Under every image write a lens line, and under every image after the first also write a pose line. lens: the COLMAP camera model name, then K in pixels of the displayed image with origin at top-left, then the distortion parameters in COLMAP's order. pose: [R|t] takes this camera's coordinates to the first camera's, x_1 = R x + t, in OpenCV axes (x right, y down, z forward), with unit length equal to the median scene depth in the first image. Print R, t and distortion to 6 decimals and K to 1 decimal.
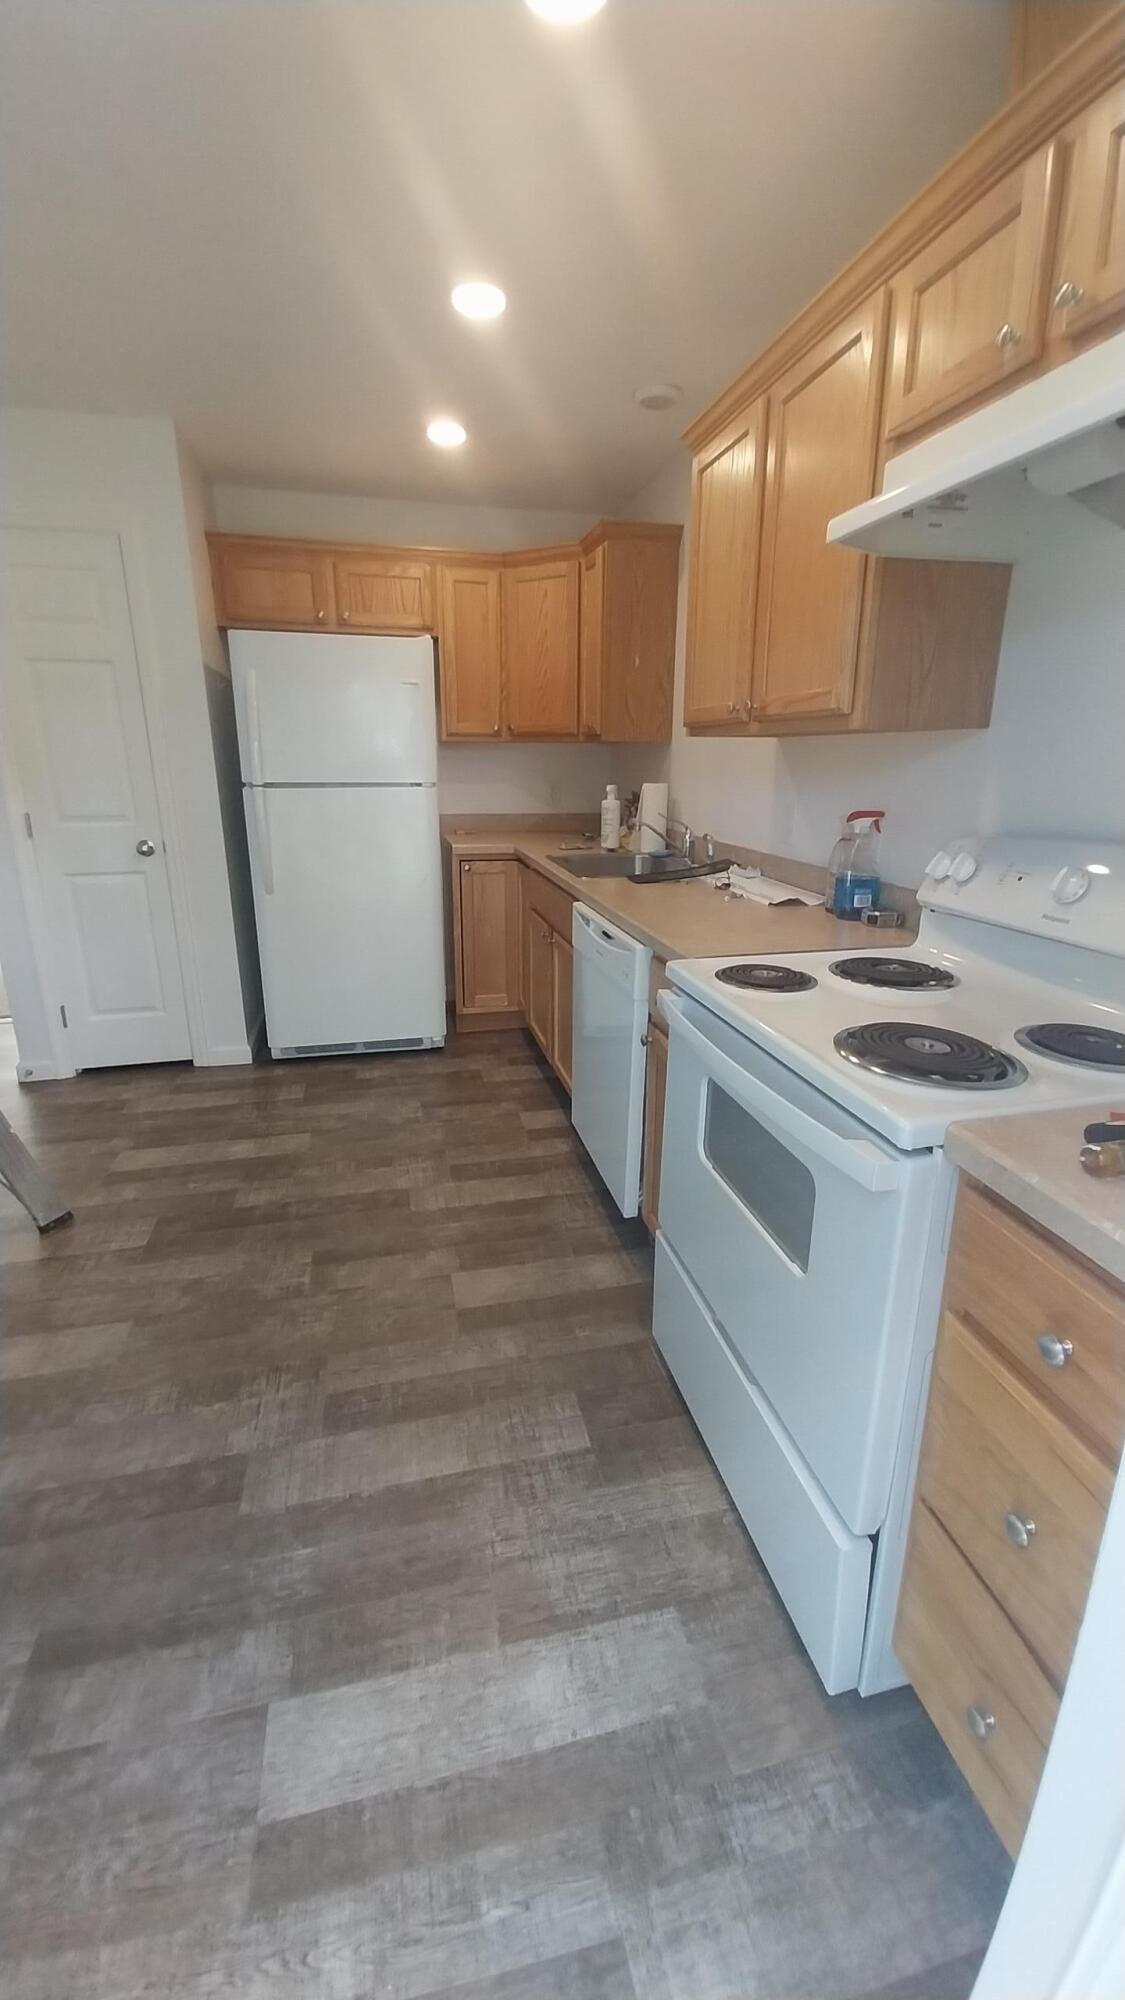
lens RADIAL K [[783.0, 0, 564.1], [0, 783.0, 961.3], [0, 0, 1]] dist [0.001326, -0.008040]
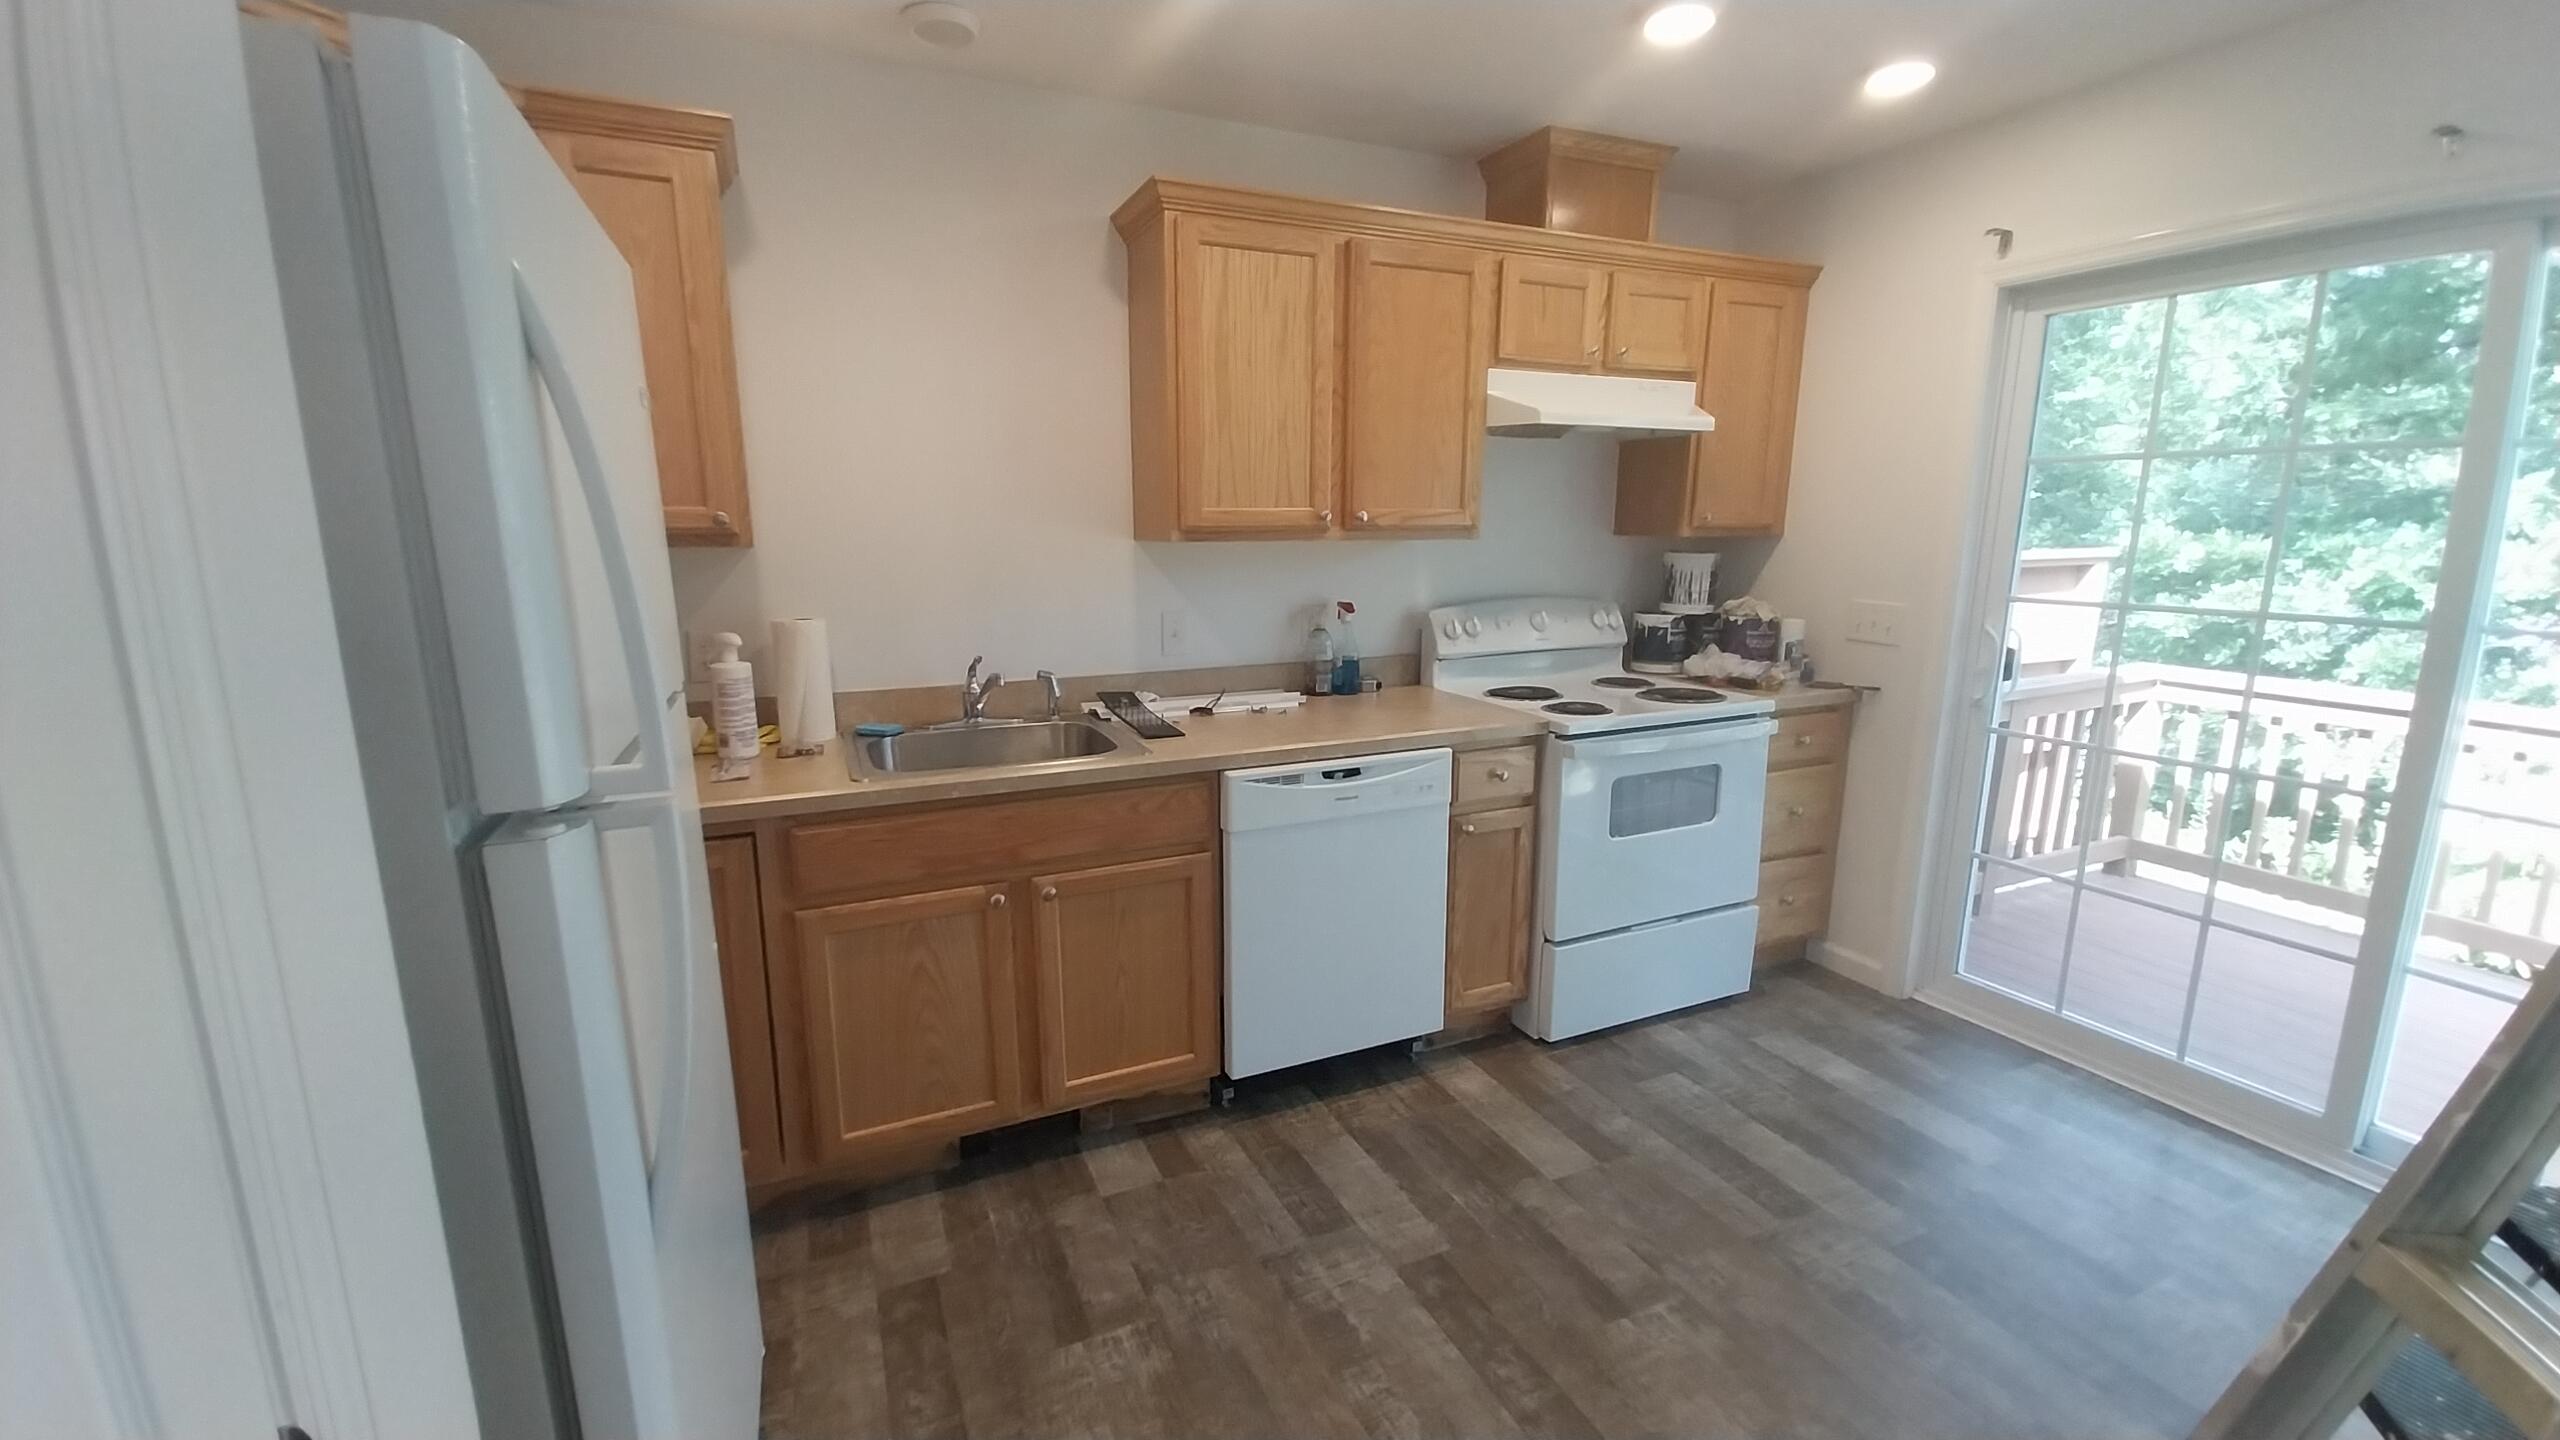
lens RADIAL K [[1005.6, 0, 1223.2], [0, 1005.6, 715.5], [0, 0, 1]] dist [0.000521, 0.000014]
pose [[-0.164755, -0.193557, 0.967157, -1.265075], [0.256619, 0.938376, 0.231512, -0.496631], [-0.952367, 0.286333, -0.104932, 1.602874]]
